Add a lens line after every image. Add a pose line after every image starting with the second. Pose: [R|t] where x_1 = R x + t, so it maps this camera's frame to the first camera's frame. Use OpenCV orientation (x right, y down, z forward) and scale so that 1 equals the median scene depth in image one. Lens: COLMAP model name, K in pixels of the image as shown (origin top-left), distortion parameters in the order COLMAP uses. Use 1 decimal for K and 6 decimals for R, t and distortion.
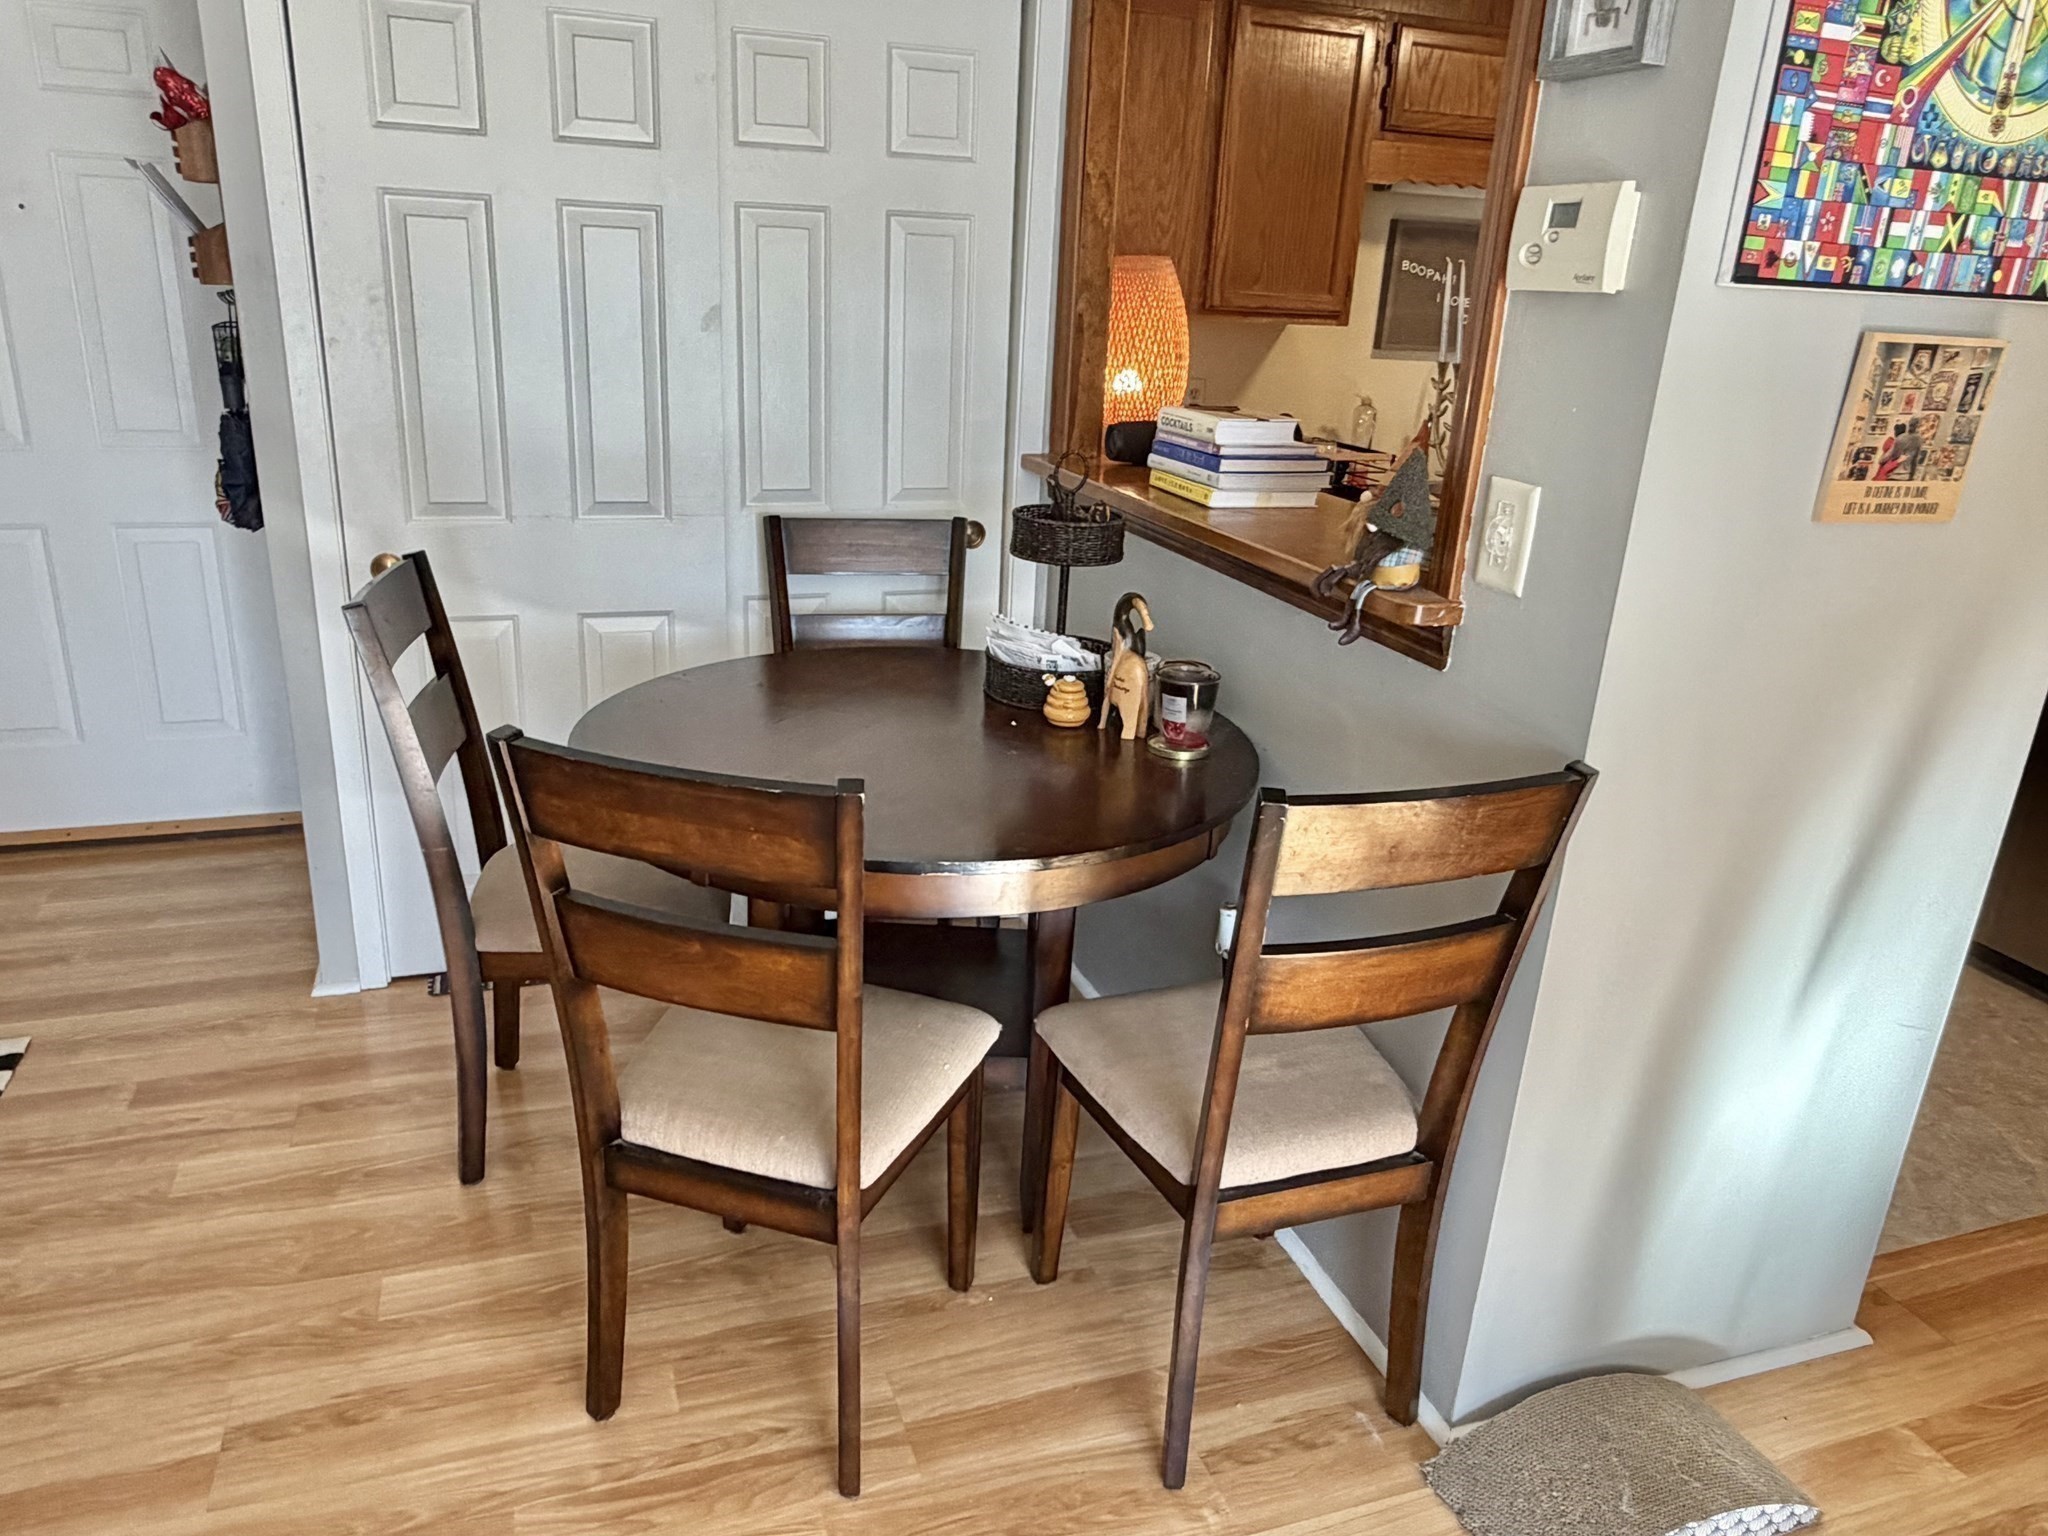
lens RADIAL K [[1393.8, 0, 1022.7], [0, 1393.8, 771.5], [0, 0, 1]] dist [-0.000634, -0.000916]
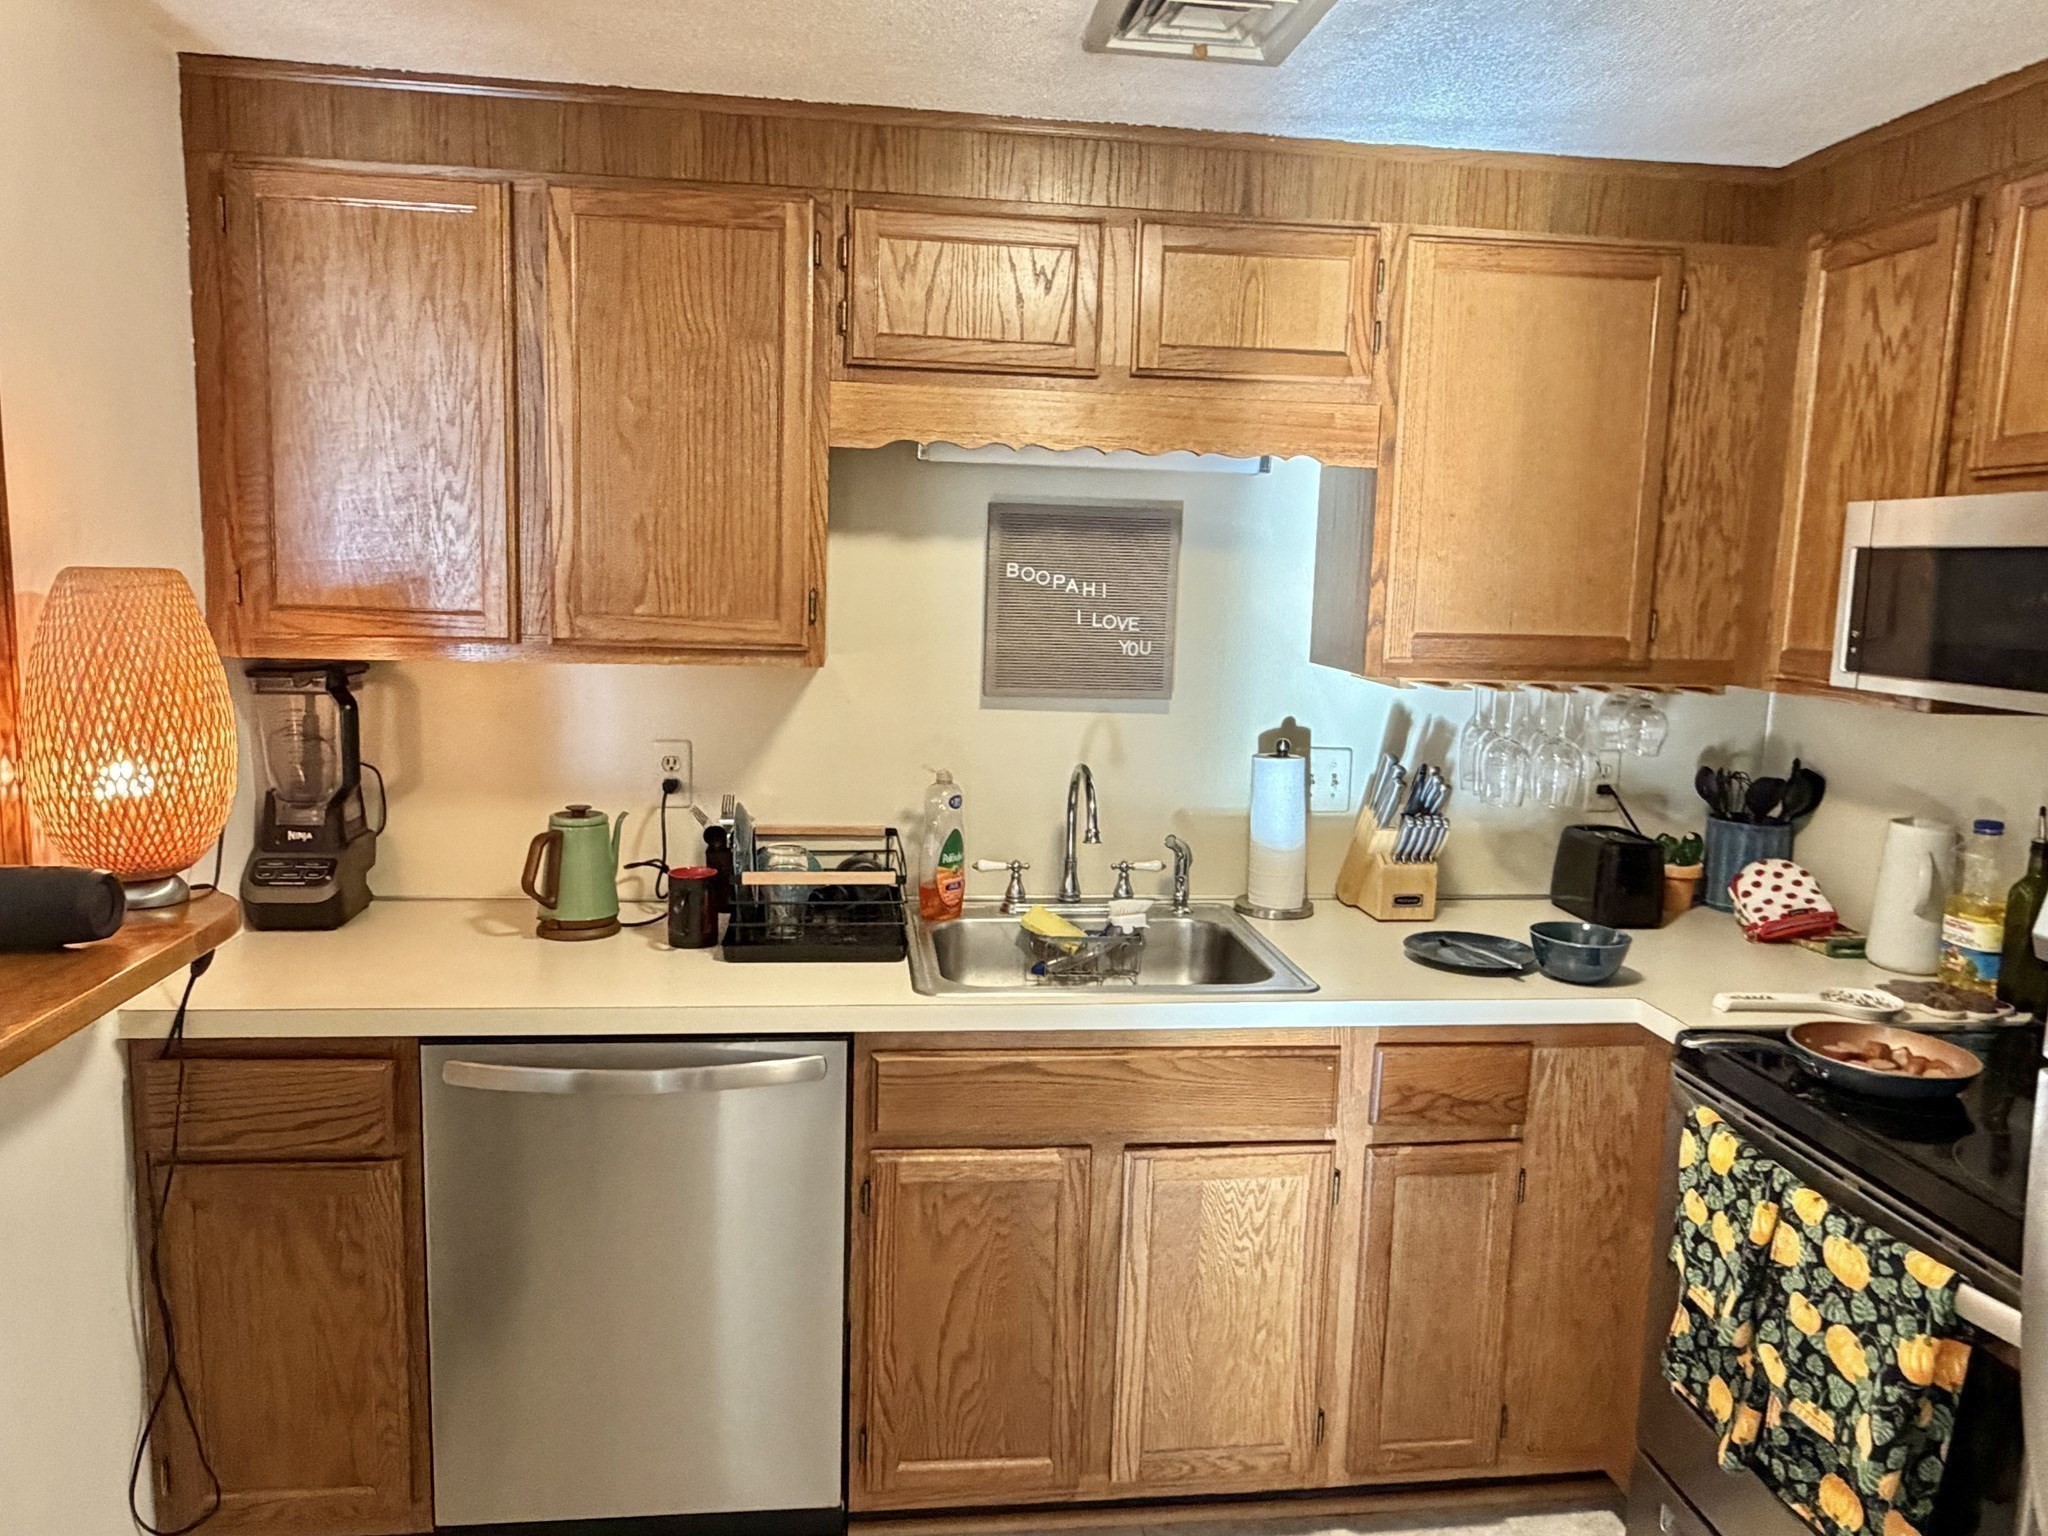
lens RADIAL K [[1393.8, 0, 1017.6], [0, 1393.8, 757.0], [0, 0, 1]] dist [-0.000634, -0.000916]
pose [[0.976012, 0.013093, -0.217325, 0.722747], [-0.058870, 0.976878, -0.205534, -0.256981], [0.209609, 0.213397, 0.954215, 0.709122]]
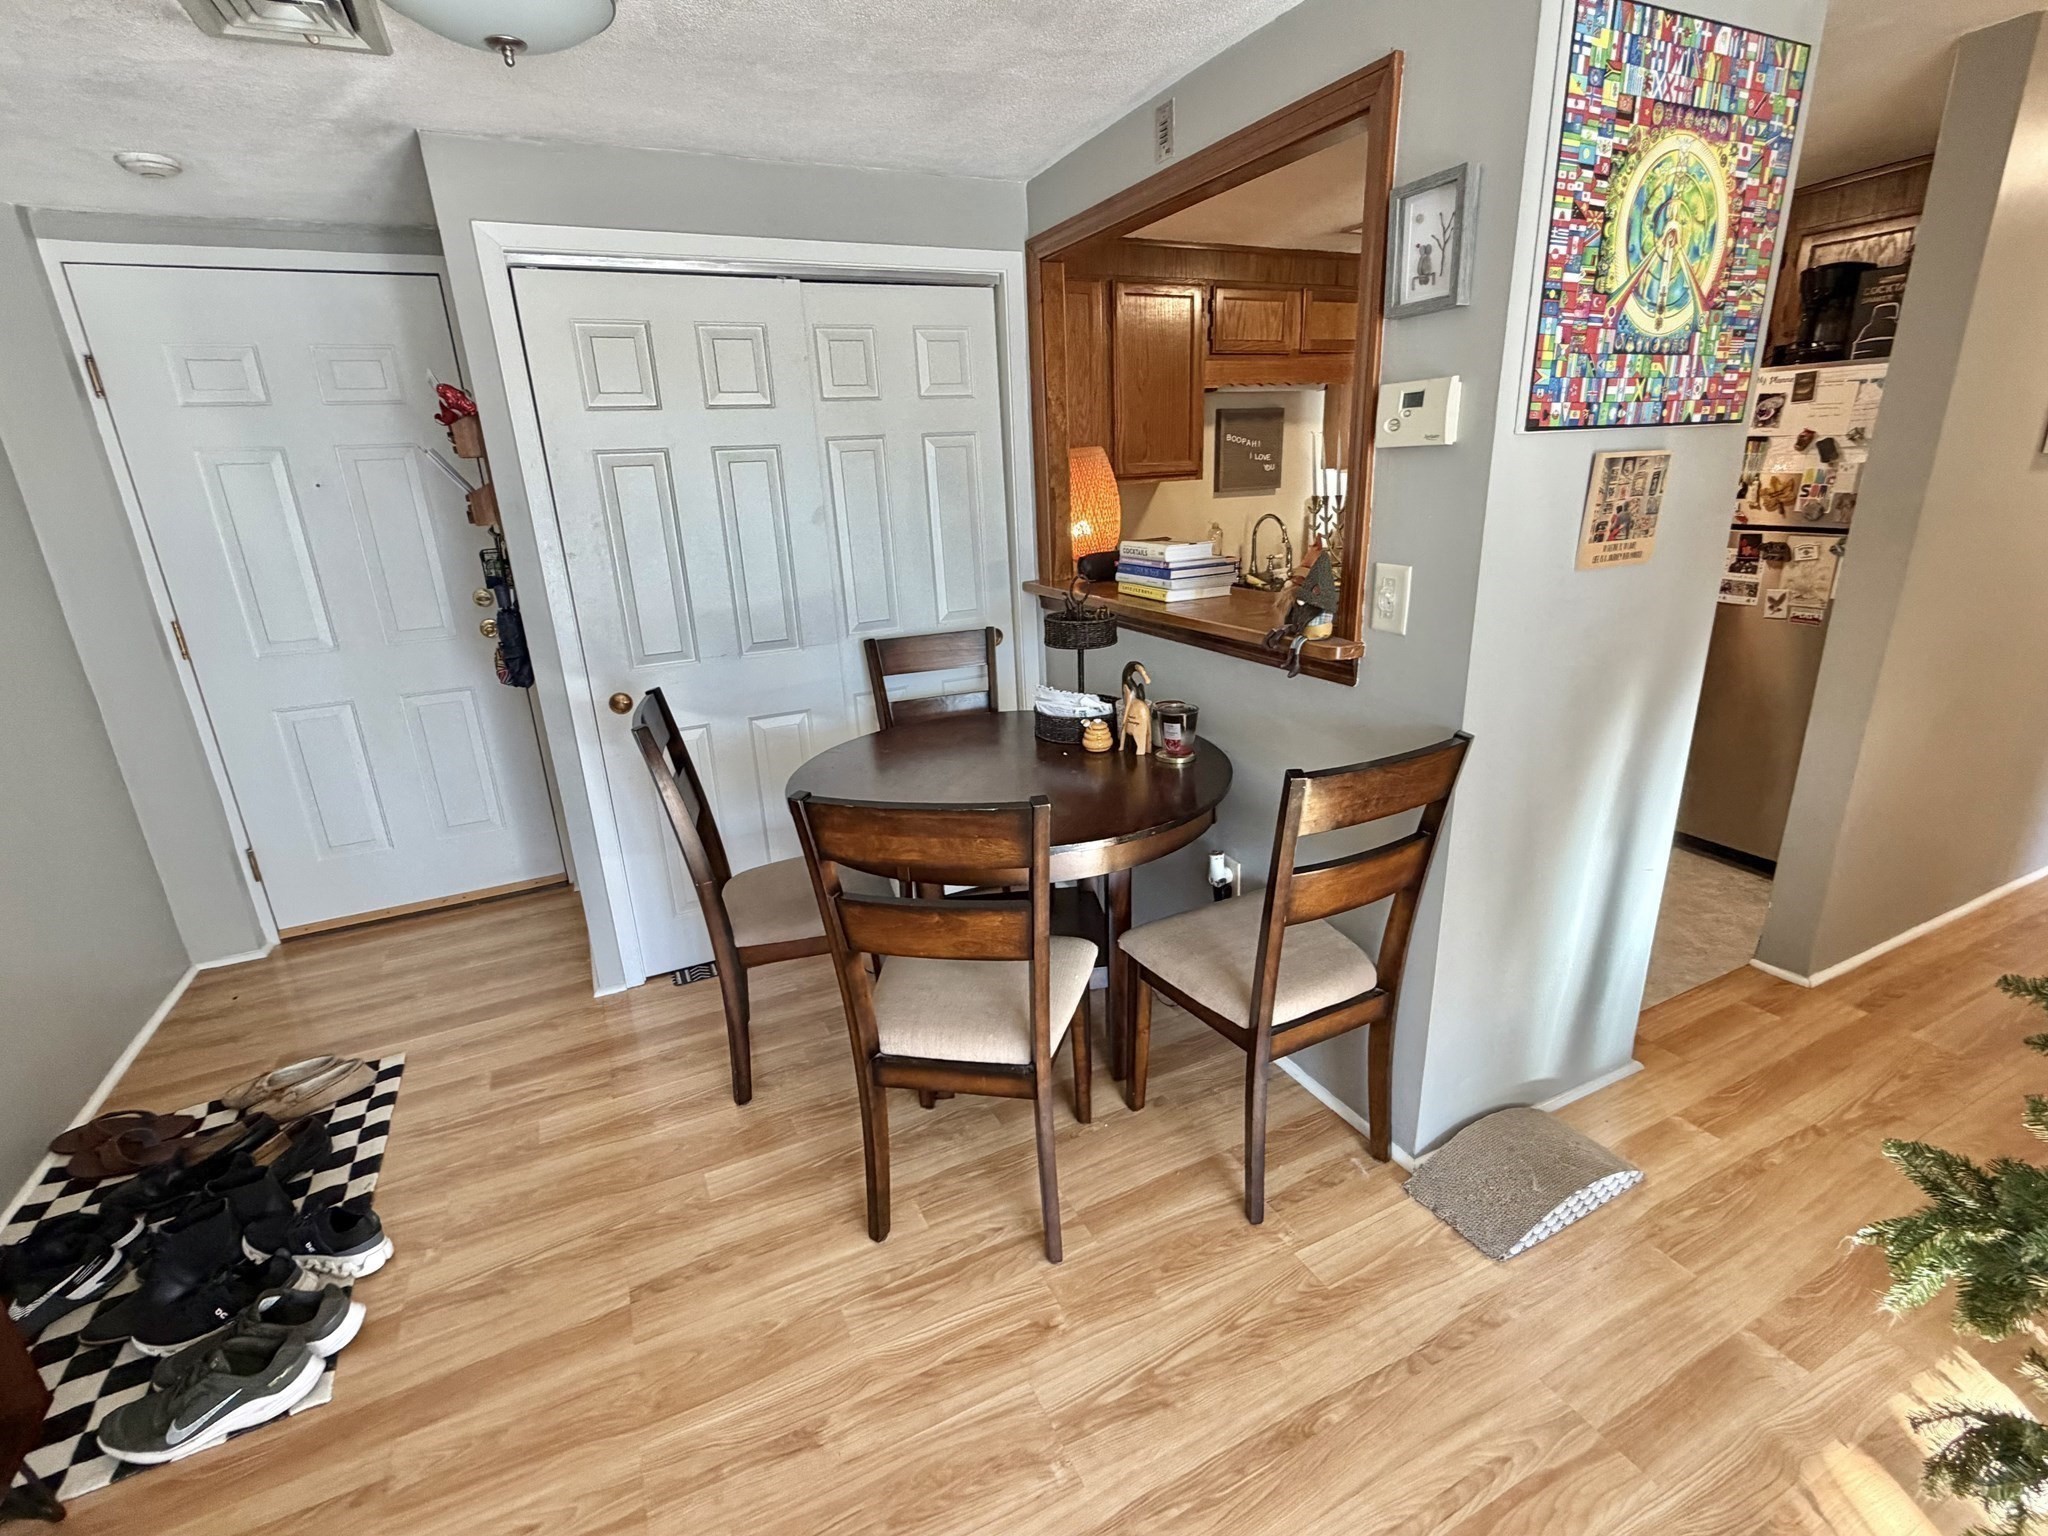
lens RADIAL K [[935.6, 0, 1020.3], [0, 935.6, 773.5], [0, 0, 1]] dist [-0.002346, 0.000731]
pose [[0.988943, -0.122475, 0.083620, -0.158065], [0.124046, 0.992180, -0.013846, -0.005095], [-0.081270, 0.024066, 0.996402, -0.032415]]
